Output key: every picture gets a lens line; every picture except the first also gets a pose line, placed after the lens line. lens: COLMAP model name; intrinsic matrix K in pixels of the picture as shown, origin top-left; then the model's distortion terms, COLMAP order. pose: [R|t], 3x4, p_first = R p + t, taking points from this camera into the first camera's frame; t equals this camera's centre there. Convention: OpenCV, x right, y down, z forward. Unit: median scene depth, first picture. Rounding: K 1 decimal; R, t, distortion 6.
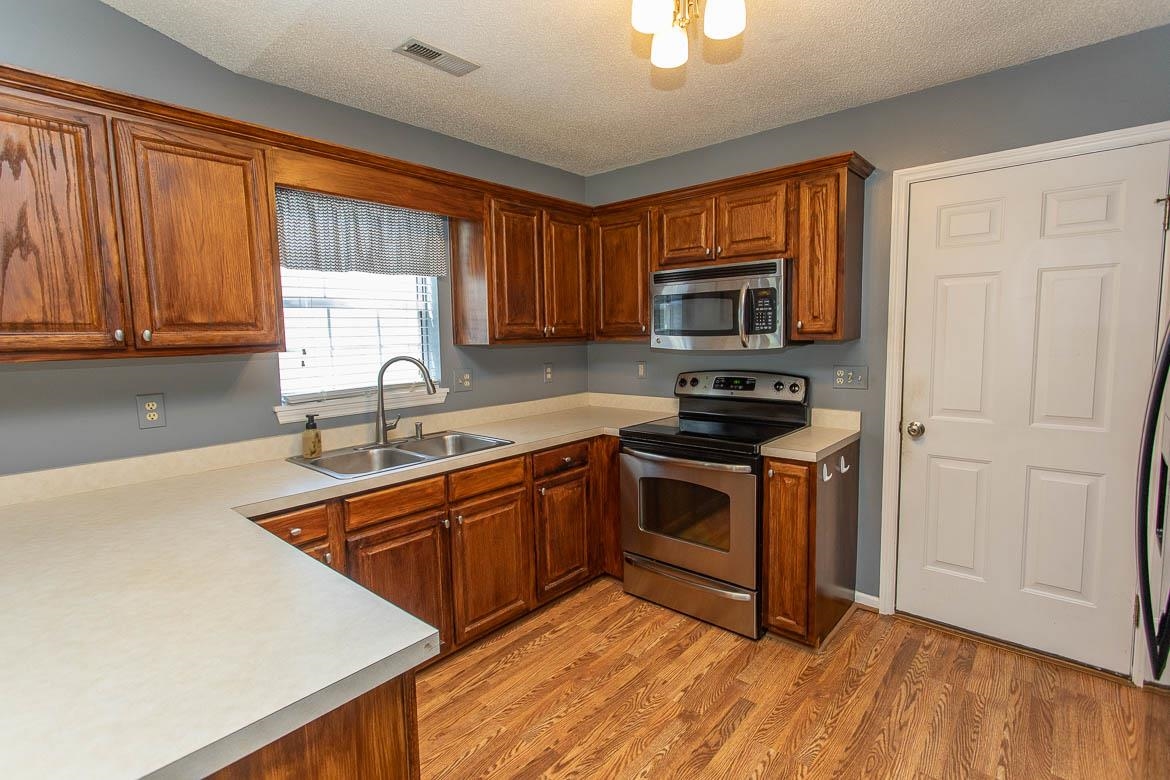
lens RADIAL K [[549.9, 0, 581.7], [0, 549.9, 387.9], [0, 0, 1]] dist [0.002251, 0.001519]
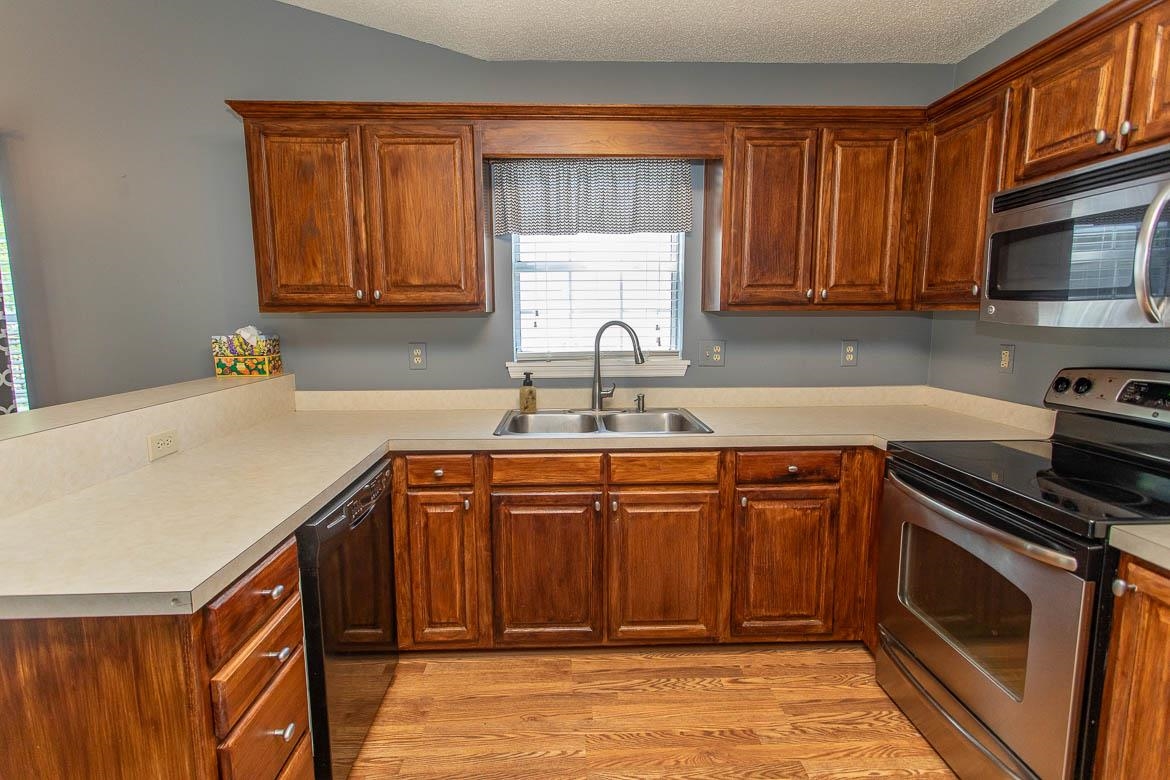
lens RADIAL K [[549.9, 0, 583.2], [0, 549.9, 387.4], [0, 0, 1]] dist [0.002251, 0.001519]
pose [[0.687895, 0.114349, -0.716746, 0.316887], [-0.081811, 0.993434, 0.079973, -0.015316], [0.721185, 0.003625, 0.692733, 0.306777]]
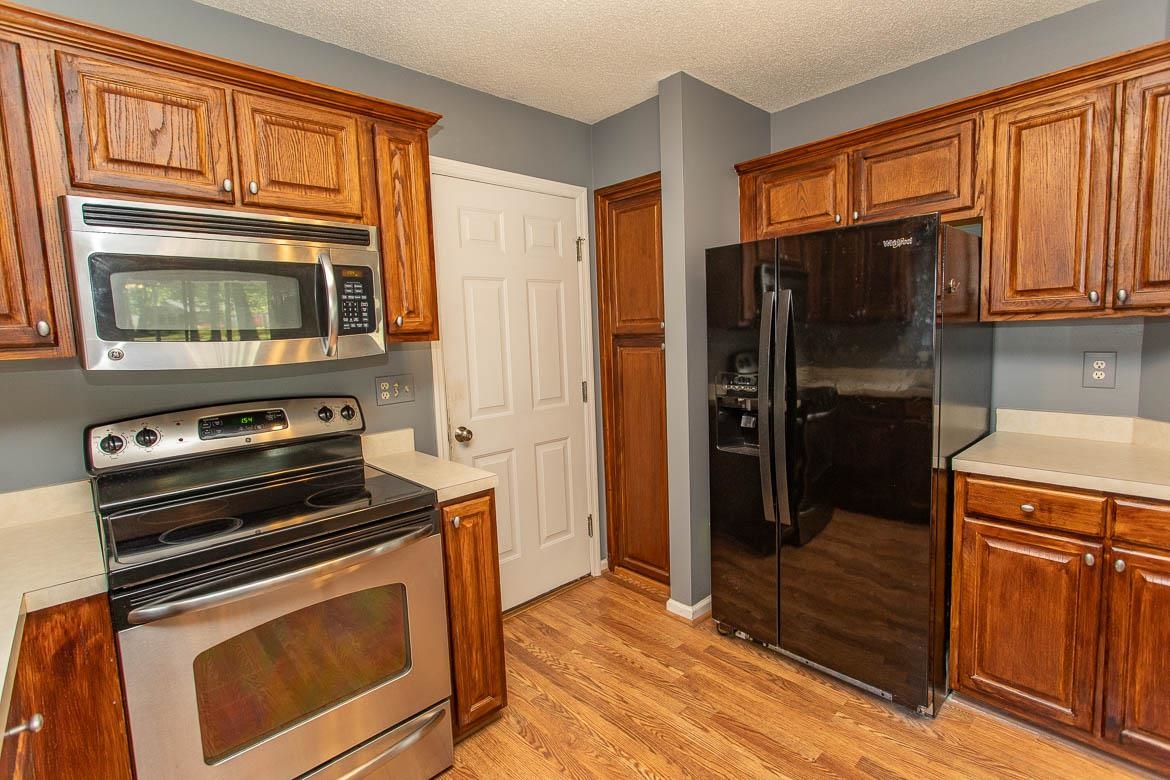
lens RADIAL K [[549.9, 0, 585.6], [0, 549.9, 384.3], [0, 0, 1]] dist [0.002251, 0.001519]
pose [[0.089947, -0.078038, 0.992885, -0.317733], [0.132857, 0.988956, 0.065693, -0.045675], [-0.987045, 0.126003, 0.099321, 0.673304]]
